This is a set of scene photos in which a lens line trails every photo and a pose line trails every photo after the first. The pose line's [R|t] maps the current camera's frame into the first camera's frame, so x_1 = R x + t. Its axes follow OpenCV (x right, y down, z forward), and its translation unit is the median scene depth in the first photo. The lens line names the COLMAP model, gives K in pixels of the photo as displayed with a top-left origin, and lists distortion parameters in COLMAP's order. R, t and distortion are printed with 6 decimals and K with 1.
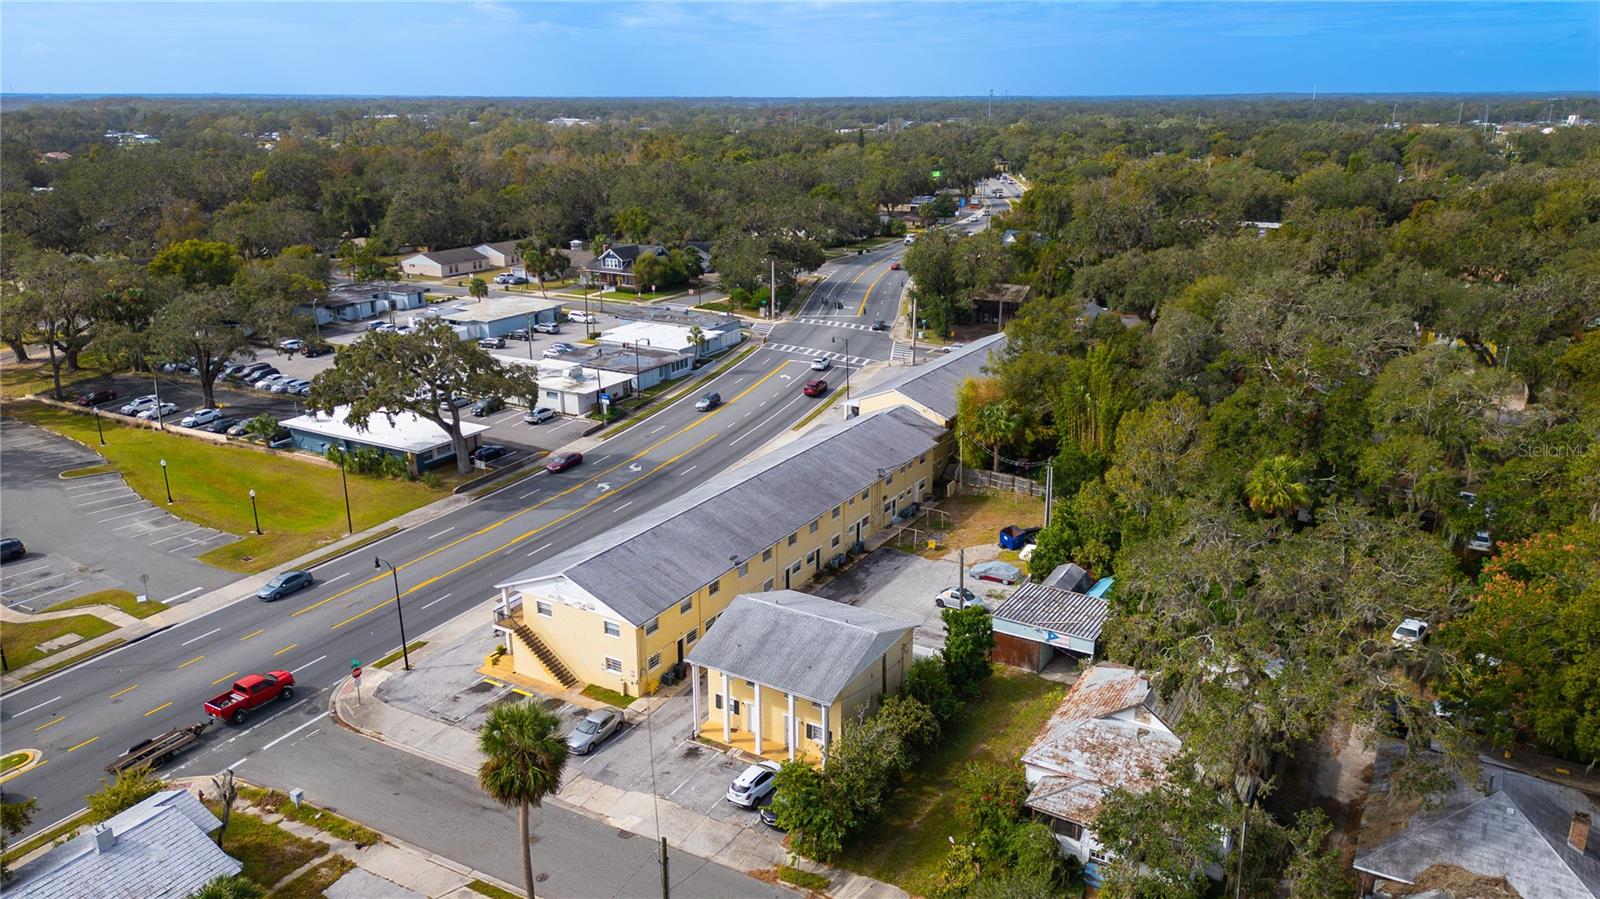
lens RADIAL K [[1103.6, 0, 800.0], [0, 1103.6, 449.5], [0, 0, 1]] dist [0.078685, -0.089249]
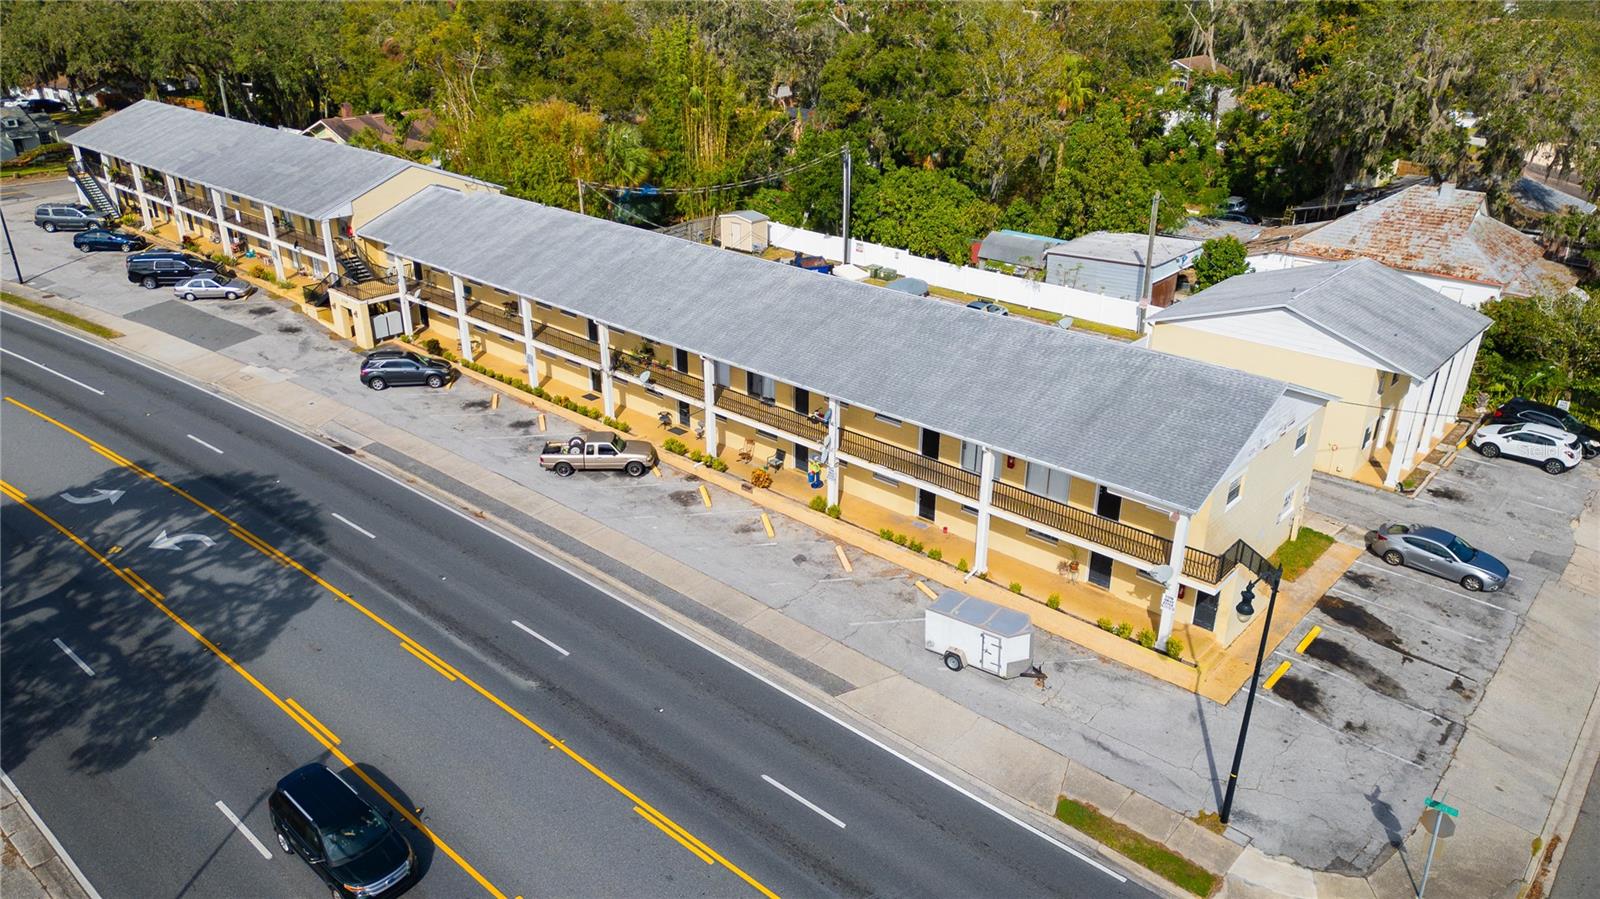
lens RADIAL K [[1103.6, 0, 800.0], [0, 1103.6, 449.5], [0, 0, 1]] dist [0.078685, -0.089249]
pose [[0.194409, -0.405367, 0.893243, -0.470686], [0.291643, 0.893324, 0.341929, -0.063613], [-0.936563, 0.194034, 0.291893, 0.700356]]
